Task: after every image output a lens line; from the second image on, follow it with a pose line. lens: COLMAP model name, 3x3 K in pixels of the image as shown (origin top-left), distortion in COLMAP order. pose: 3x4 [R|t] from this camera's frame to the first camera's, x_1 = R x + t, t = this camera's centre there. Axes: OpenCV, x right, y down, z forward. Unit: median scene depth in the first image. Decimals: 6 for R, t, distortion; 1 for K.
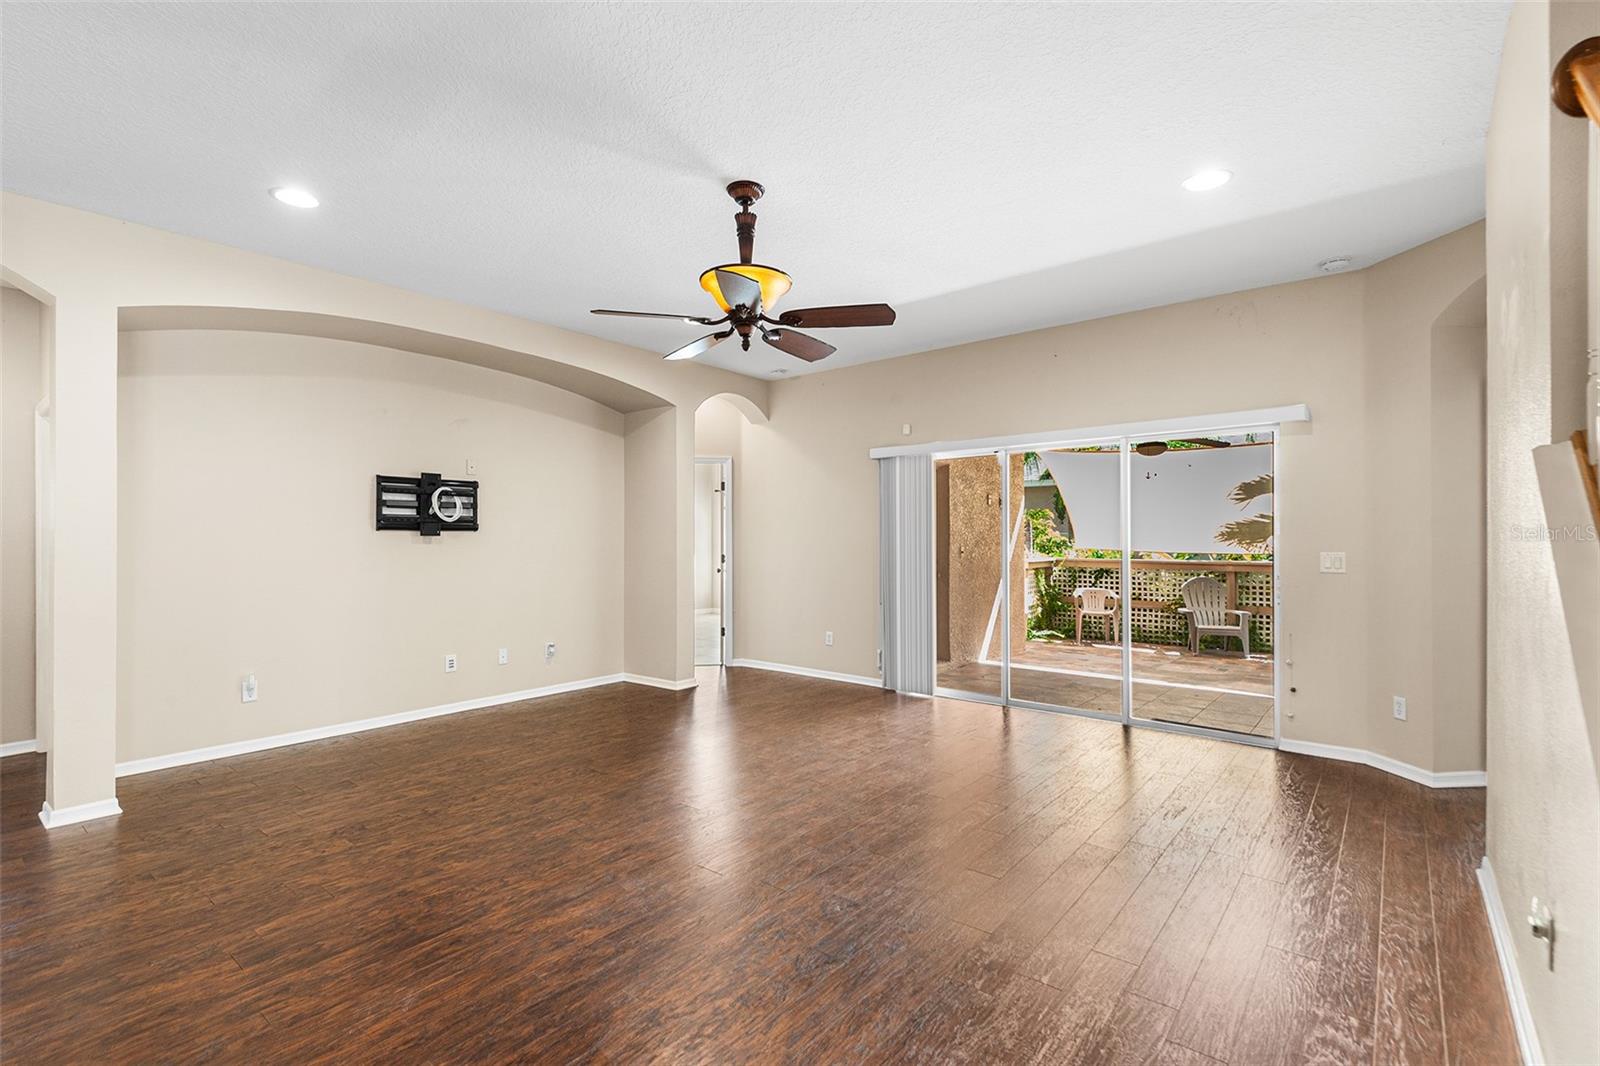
lens RADIAL K [[733.0, 0, 795.9], [0, 733.0, 534.5], [0, 0, 1]] dist [0.029427, -0.013404]
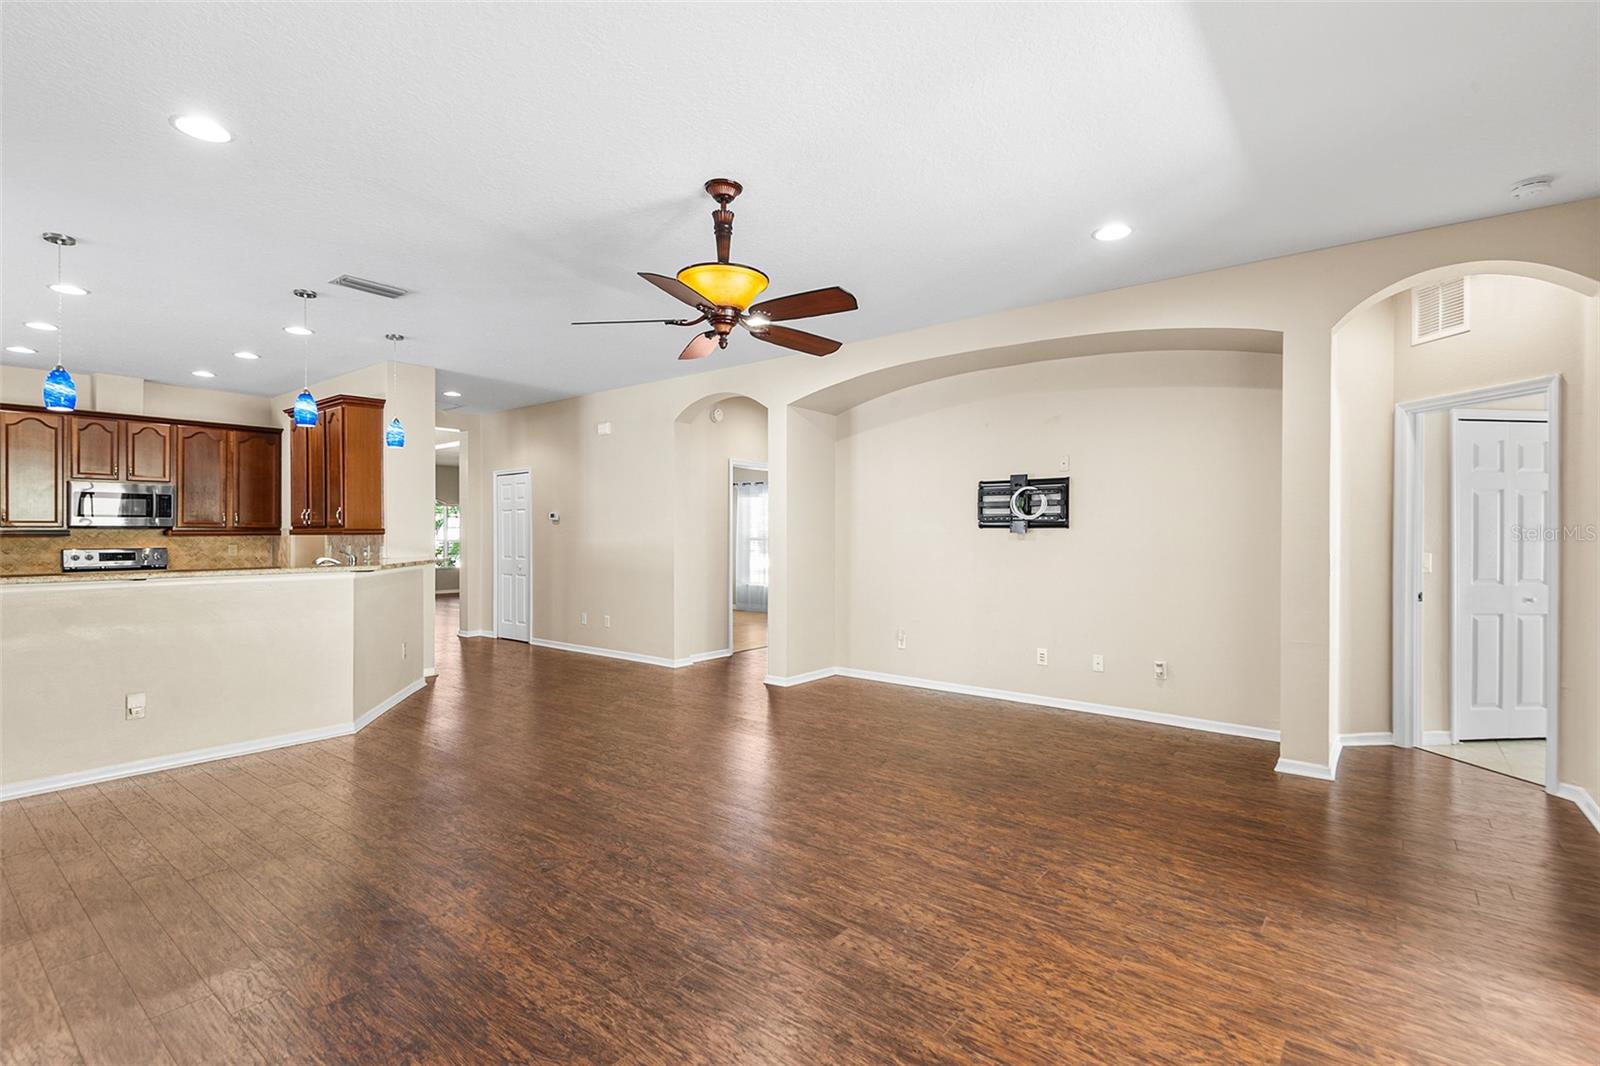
lens RADIAL K [[733.0, 0, 795.9], [0, 733.0, 534.5], [0, 0, 1]] dist [0.029427, -0.013404]
pose [[0.012422, 0.003246, -0.999918, 0.588414], [0.000692, 0.999994, 0.003255, 0.000449], [0.999923, -0.000732, 0.012419, 0.681215]]
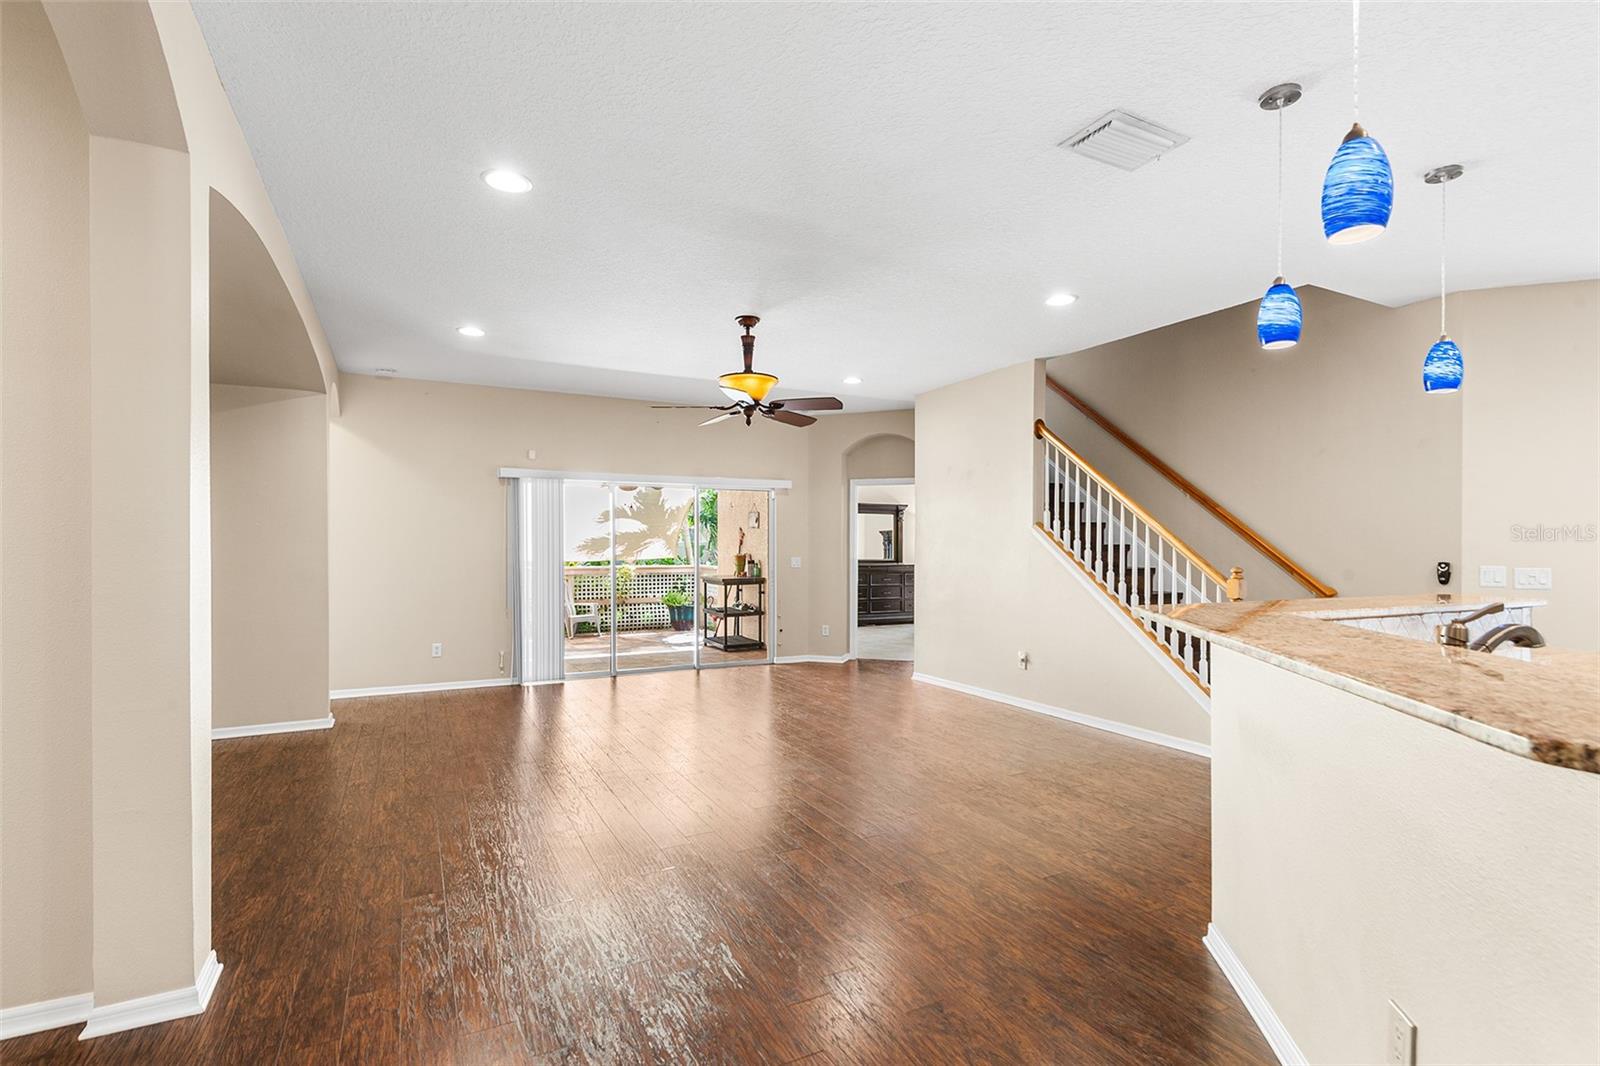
lens RADIAL K [[738.6, 0, 795.6], [0, 738.6, 531.6], [0, 0, 1]] dist [0.029722, -0.014494]
pose [[0.410423, 0.021980, 0.911630, -0.895371], [-0.004222, 0.999745, -0.022204, 0.000412], [-0.911885, 0.005264, 0.410411, 0.175846]]
